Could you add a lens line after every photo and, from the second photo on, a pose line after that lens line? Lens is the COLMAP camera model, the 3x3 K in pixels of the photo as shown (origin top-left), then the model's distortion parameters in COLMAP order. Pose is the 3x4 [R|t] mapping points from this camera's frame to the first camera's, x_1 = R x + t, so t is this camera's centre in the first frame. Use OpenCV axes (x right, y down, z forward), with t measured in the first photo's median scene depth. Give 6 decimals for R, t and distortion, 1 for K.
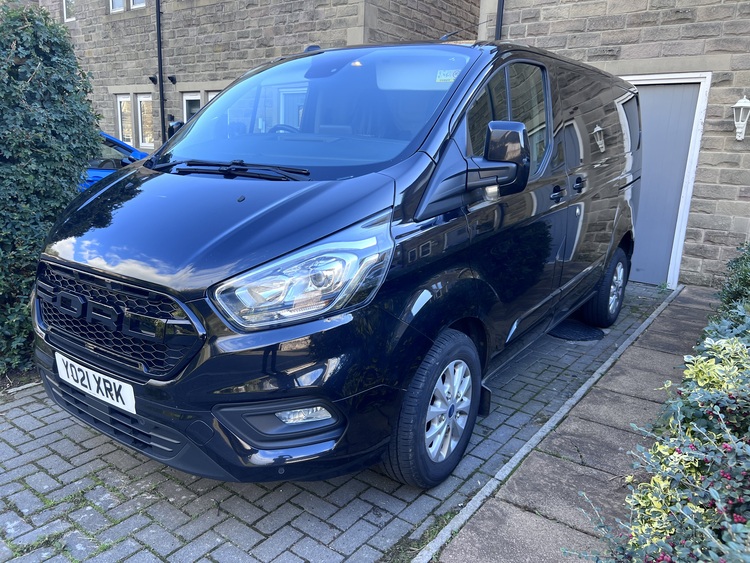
lens RADIAL K [[562.9, 0, 375.0], [0, 562.9, 281.5], [0, 0, 1]] dist [0.049324, -0.055407]
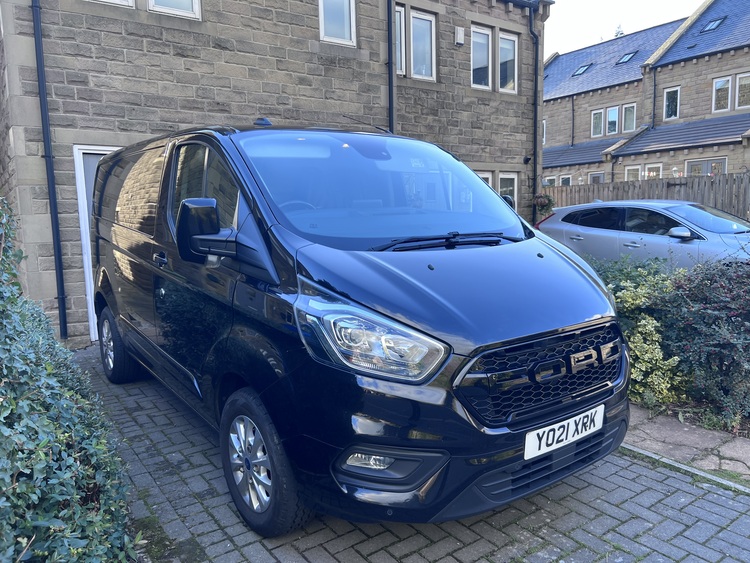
lens RADIAL K [[562.9, 0, 375.0], [0, 562.9, 281.5], [0, 0, 1]] dist [0.049324, -0.055407]
pose [[0.309791, -0.158337, 0.937528, -0.601017], [0.249354, 0.965053, 0.080591, -0.108435], [-0.917525, 0.208811, 0.338446, 0.338896]]
